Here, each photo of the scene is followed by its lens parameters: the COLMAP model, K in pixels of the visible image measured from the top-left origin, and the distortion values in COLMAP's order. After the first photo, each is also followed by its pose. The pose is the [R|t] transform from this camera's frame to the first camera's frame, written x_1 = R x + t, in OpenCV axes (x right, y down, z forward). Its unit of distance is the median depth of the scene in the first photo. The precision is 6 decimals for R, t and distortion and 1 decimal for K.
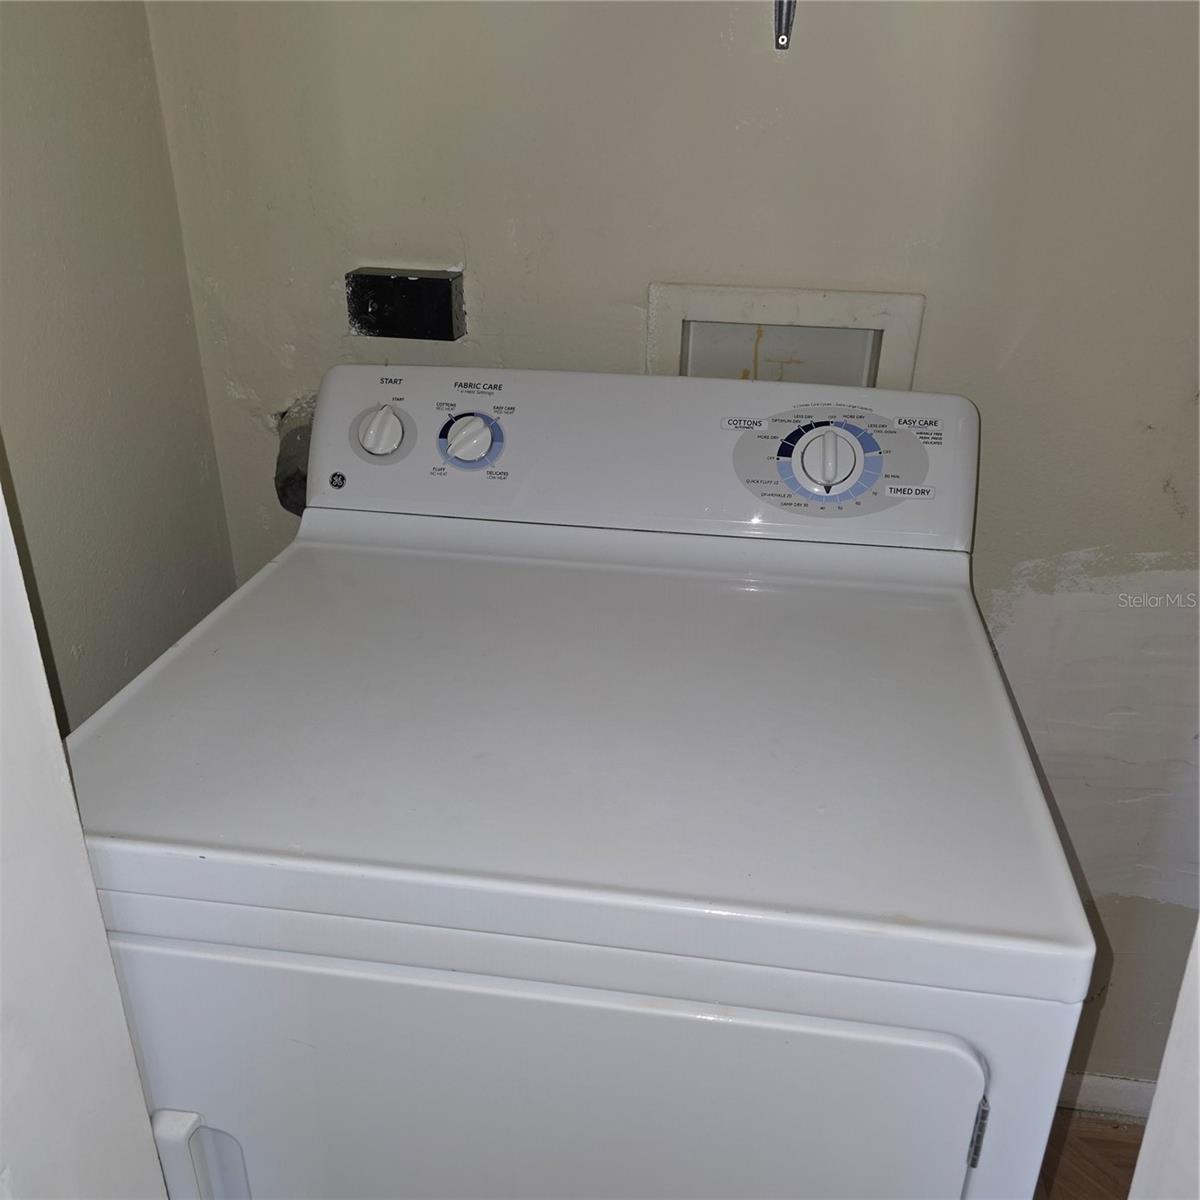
lens RADIAL K [[1059.1, 0, 595.0], [0, 1059.1, 621.1], [0, 0, 1]] dist [0.011155, -0.029592]
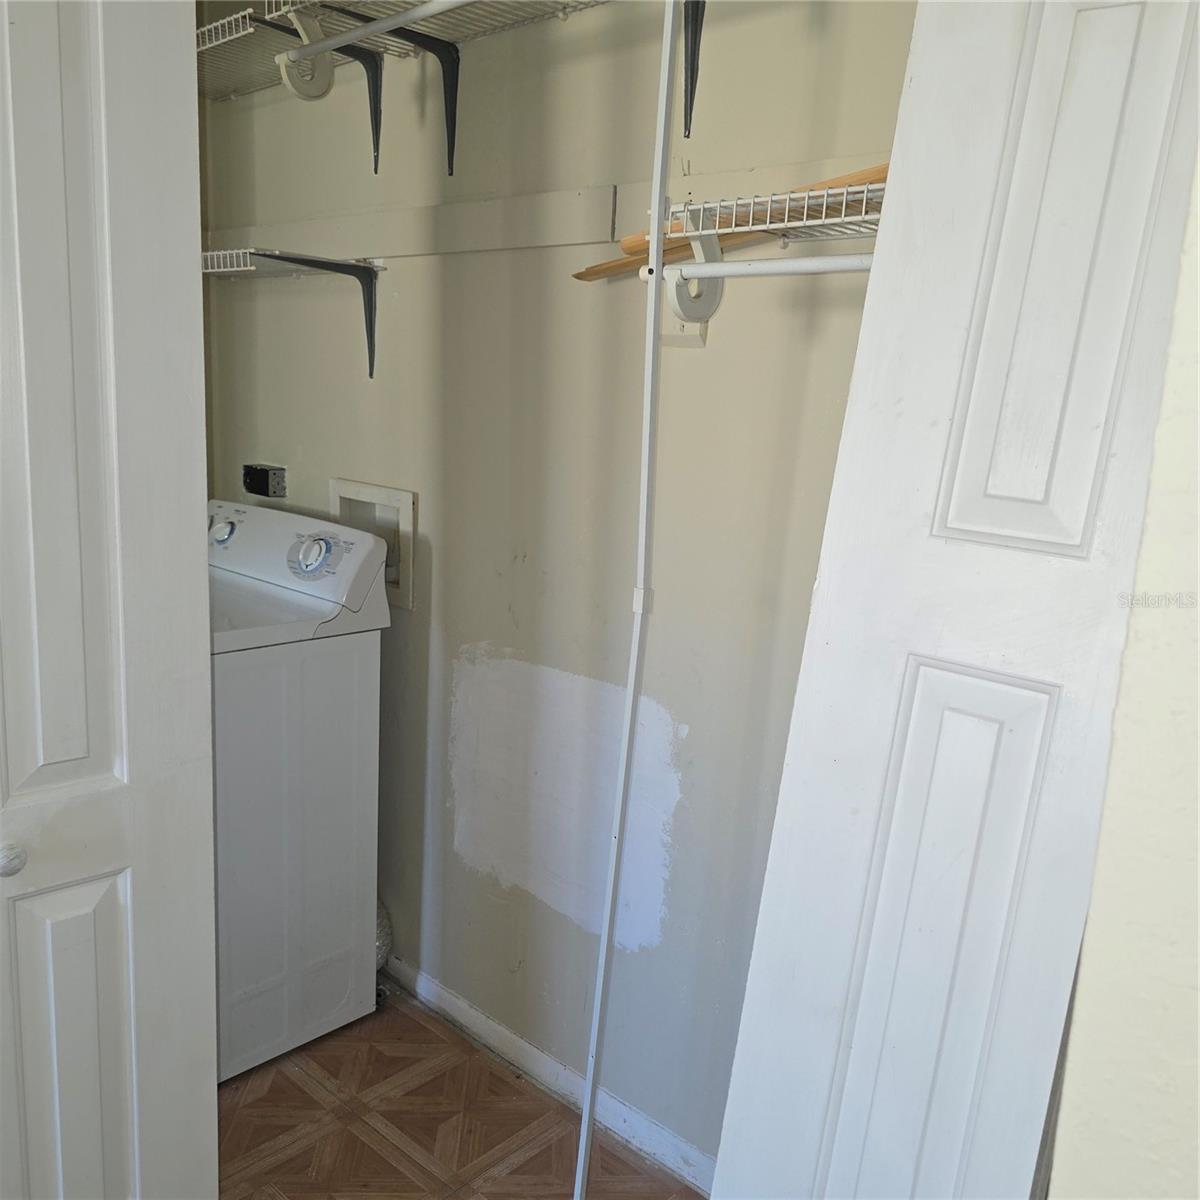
lens RADIAL K [[1059.1, 0, 595.0], [0, 1059.1, 621.1], [0, 0, 1]] dist [0.011155, -0.029592]
pose [[0.822797, 0.151607, -0.547741, 1.656328], [-0.282595, 0.945314, -0.162854, 0.142313], [0.493097, 0.288785, 0.820645, -0.383219]]
